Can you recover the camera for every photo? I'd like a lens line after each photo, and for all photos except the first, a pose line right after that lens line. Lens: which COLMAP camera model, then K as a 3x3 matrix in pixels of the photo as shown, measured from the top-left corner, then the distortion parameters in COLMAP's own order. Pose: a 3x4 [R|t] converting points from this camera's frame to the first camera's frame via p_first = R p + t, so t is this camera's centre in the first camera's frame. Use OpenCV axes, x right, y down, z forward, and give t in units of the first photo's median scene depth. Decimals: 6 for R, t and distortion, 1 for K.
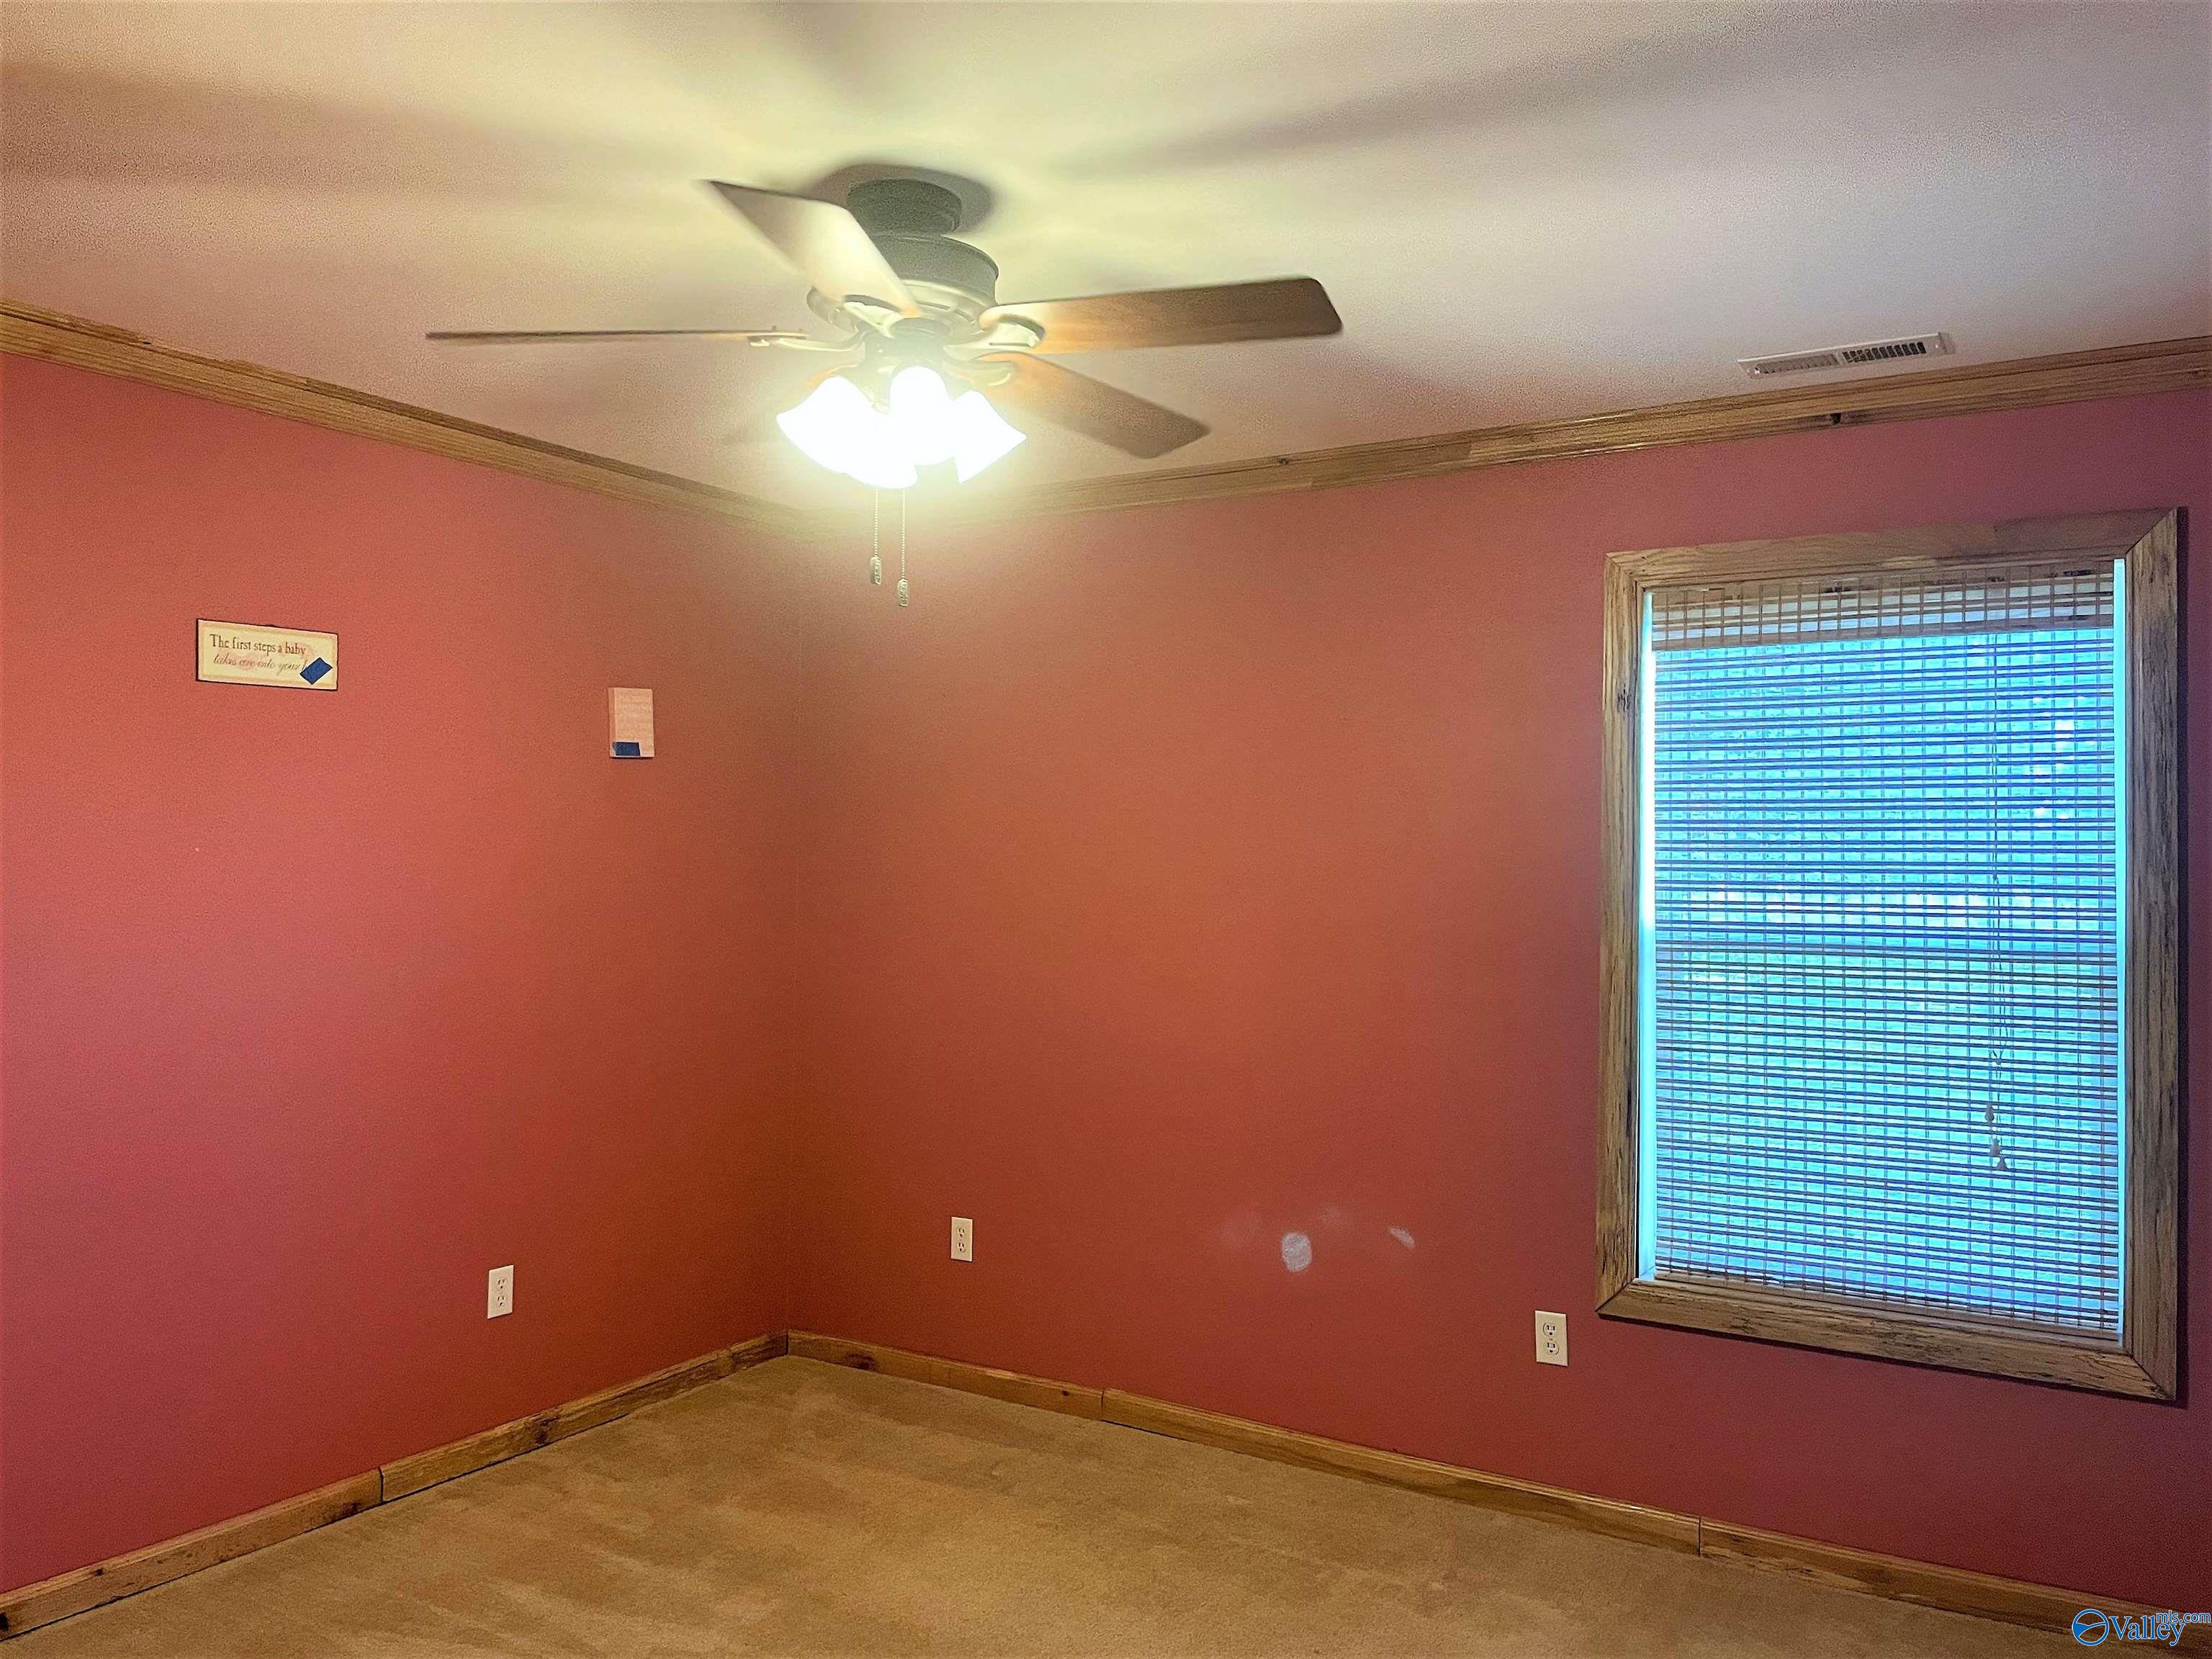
lens RADIAL K [[1760.3, 0, 1116.6], [0, 1760.3, 832.2], [0, 0, 1]] dist [0.102829, -0.140099]
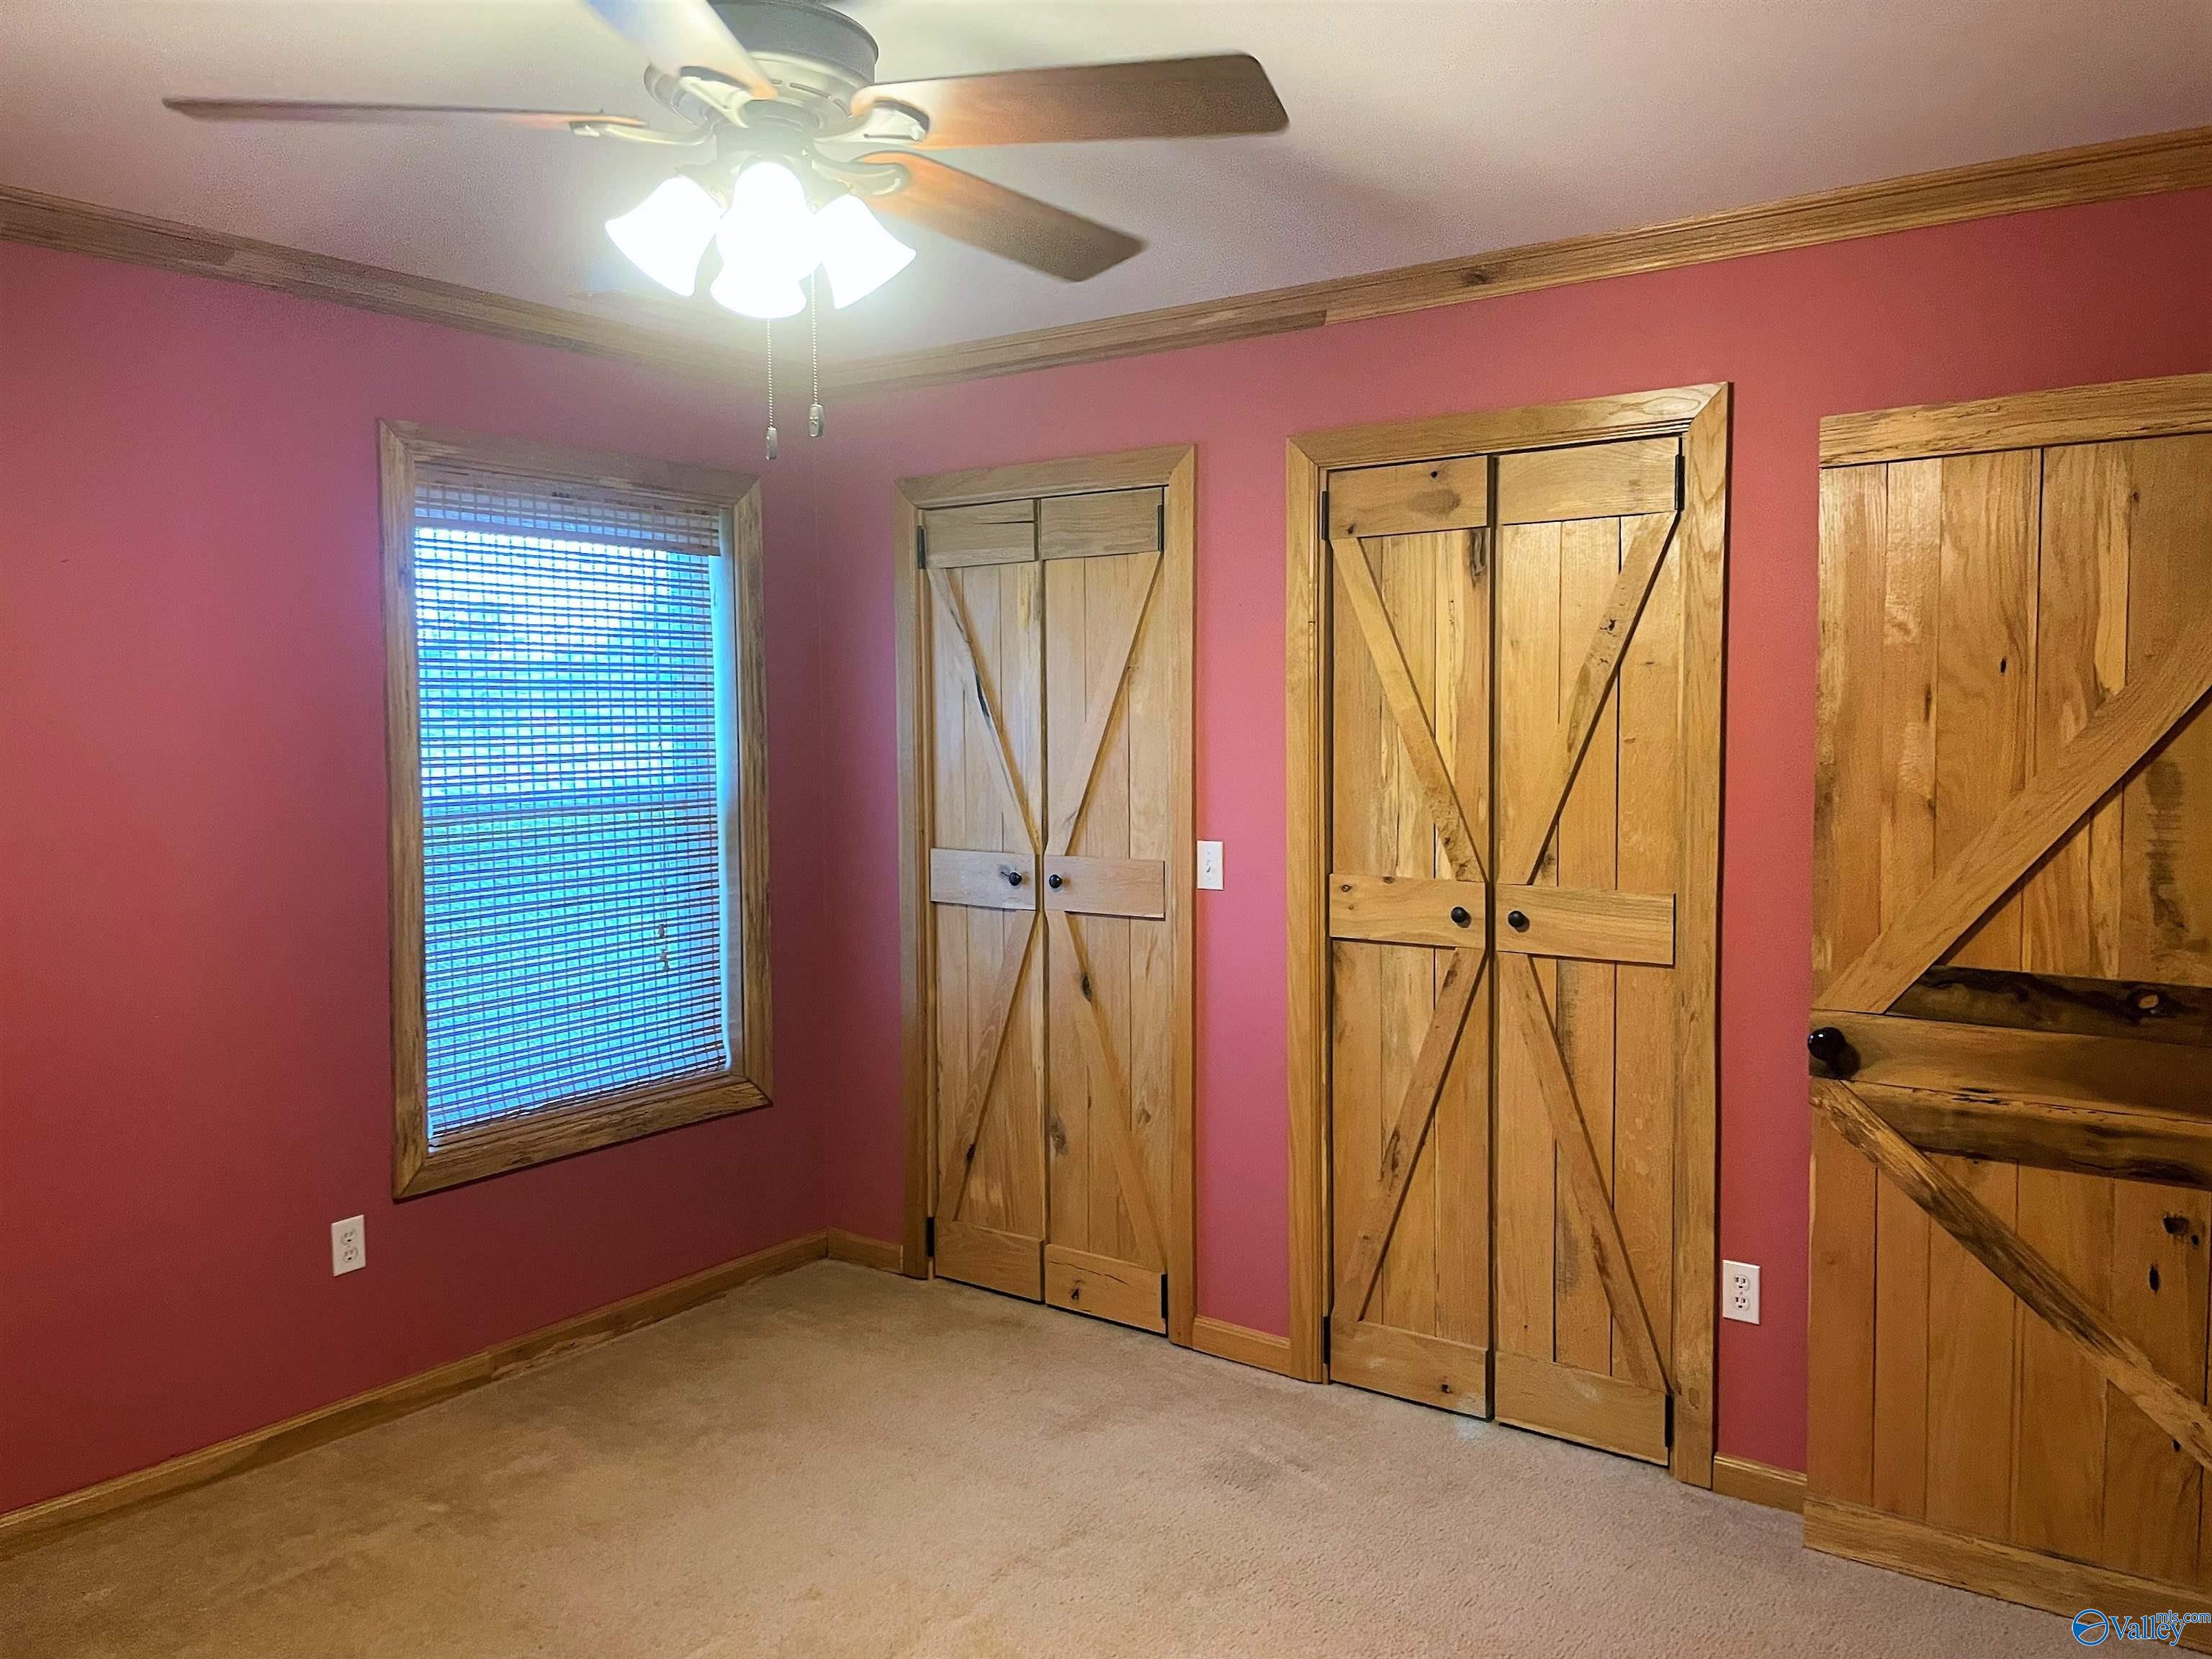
lens RADIAL K [[1760.3, 0, 1116.6], [0, 1760.3, 832.2], [0, 0, 1]] dist [0.102829, -0.140099]
pose [[0.038098, -0.078186, 0.996211, -0.726364], [-0.003633, 0.996917, 0.078381, -0.012138], [-0.999267, -0.006605, 0.037697, 0.601912]]
